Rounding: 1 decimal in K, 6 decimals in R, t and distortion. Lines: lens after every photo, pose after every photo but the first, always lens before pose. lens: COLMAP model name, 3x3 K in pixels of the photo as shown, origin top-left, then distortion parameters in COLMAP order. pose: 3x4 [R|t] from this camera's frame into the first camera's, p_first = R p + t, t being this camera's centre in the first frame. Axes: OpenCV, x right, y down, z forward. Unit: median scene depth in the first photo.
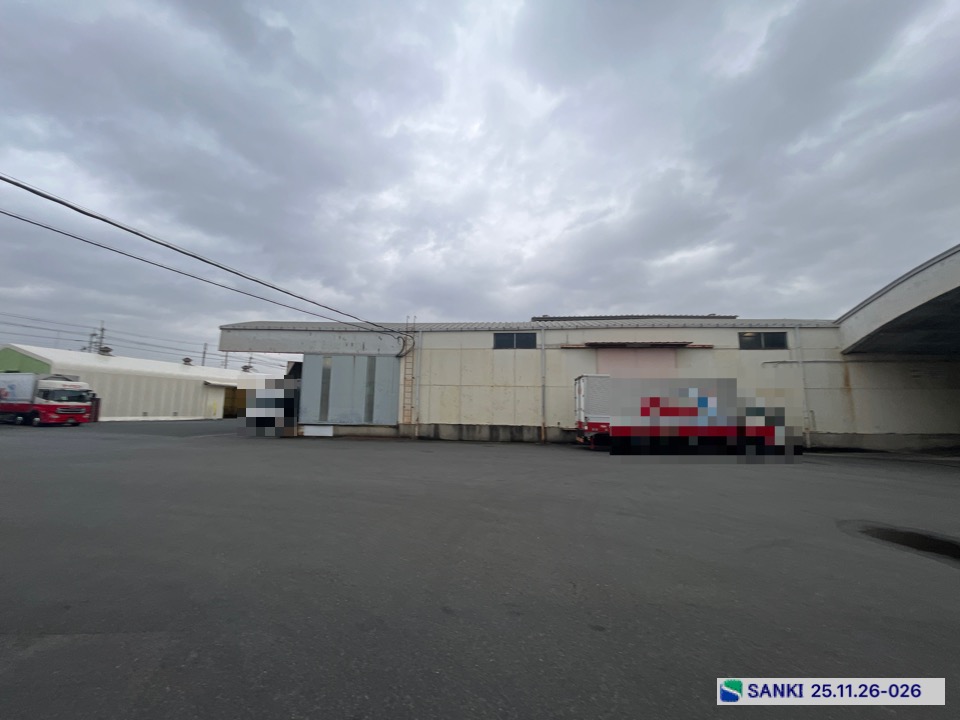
lens RADIAL K [[388.3, 0, 476.0], [0, 388.3, 364.8], [0, 0, 1]] dist [-0.002475, -0.000593]
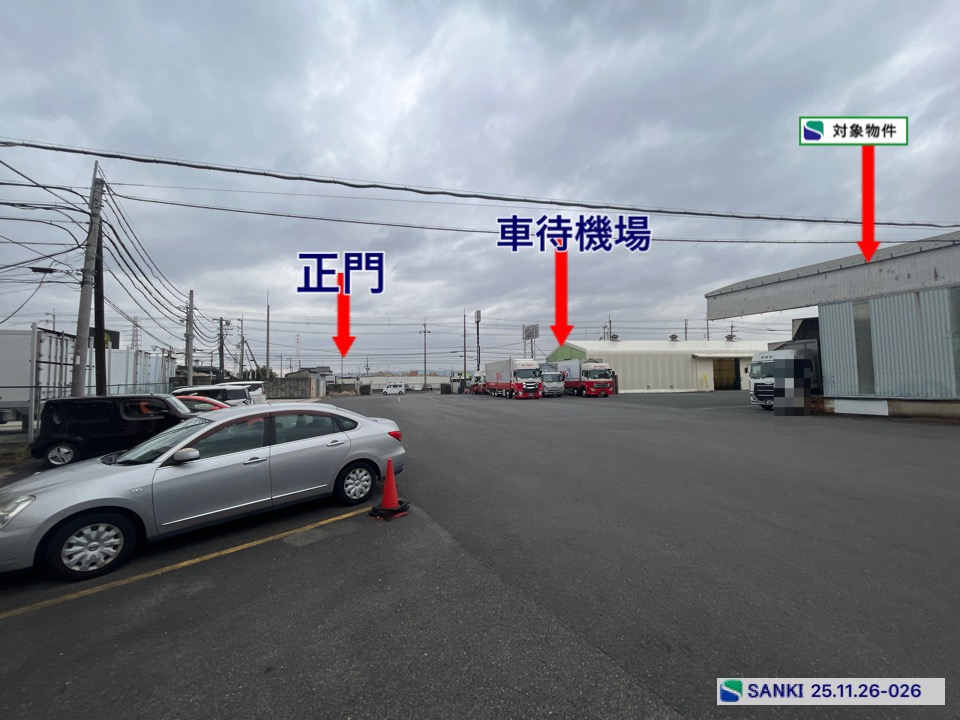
lens RADIAL K [[386.8, 0, 475.9], [0, 386.8, 362.5], [0, 0, 1]] dist [-0.000567, -0.000782]
pose [[0.441906, -0.069773, -0.894344, -0.075334], [0.128387, 0.991626, -0.013925, 0.007160], [0.887827, -0.108668, 0.447163, 0.059910]]
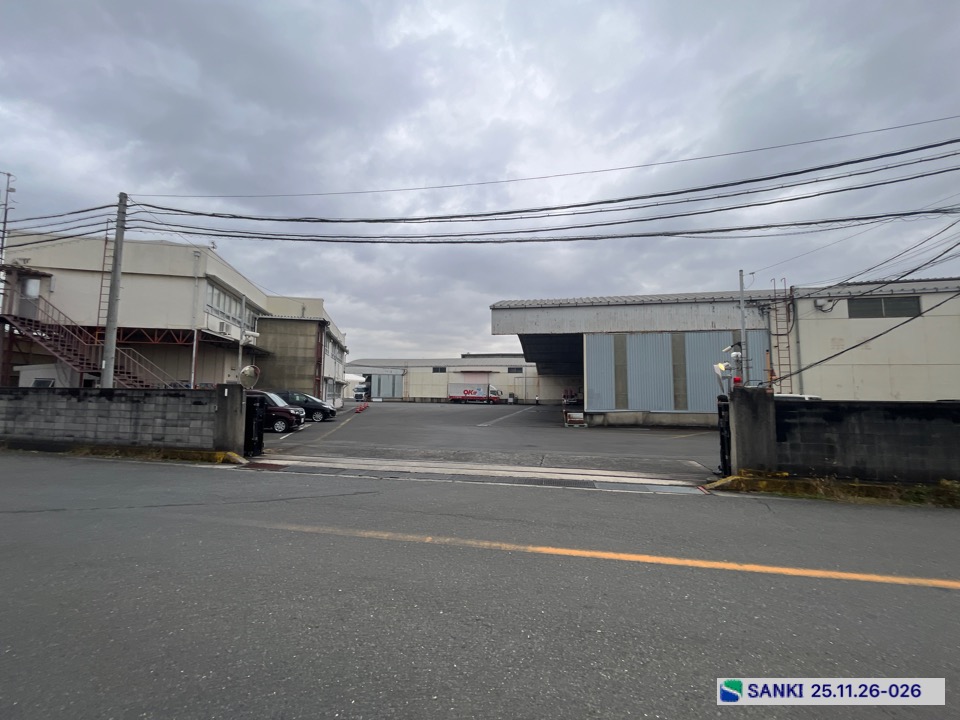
lens RADIAL K [[386.9, 0, 476.2], [0, 386.9, 361.1], [0, 0, 1]] dist [-0.003547, -0.000472]
pose [[0.994414, -0.012217, -0.104841, 0.689541], [0.015555, 0.999396, 0.031082, -0.215641], [0.104398, -0.032539, 0.994003, -1.930808]]
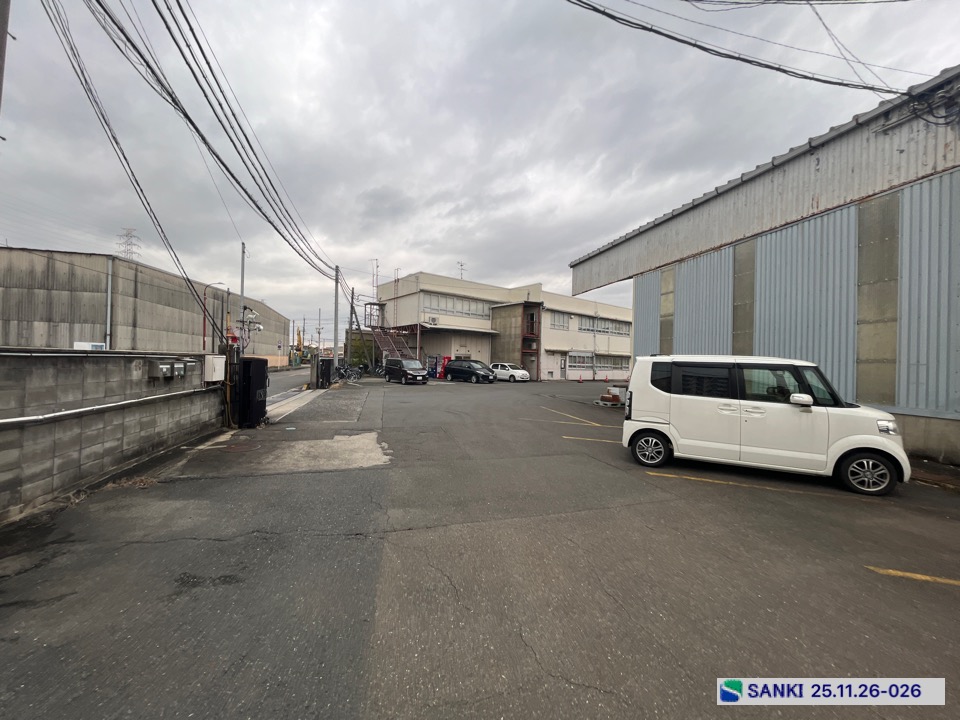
lens RADIAL K [[380.8, 0, 478.5], [0, 380.8, 420.0], [0, 0, 1]] dist [0.000676, -0.000114]
pose [[0.344478, 0.131531, -0.929535, 1.378041], [0.093435, 0.980417, 0.173357, -0.146186], [0.934133, -0.146569, 0.325442, -1.503178]]
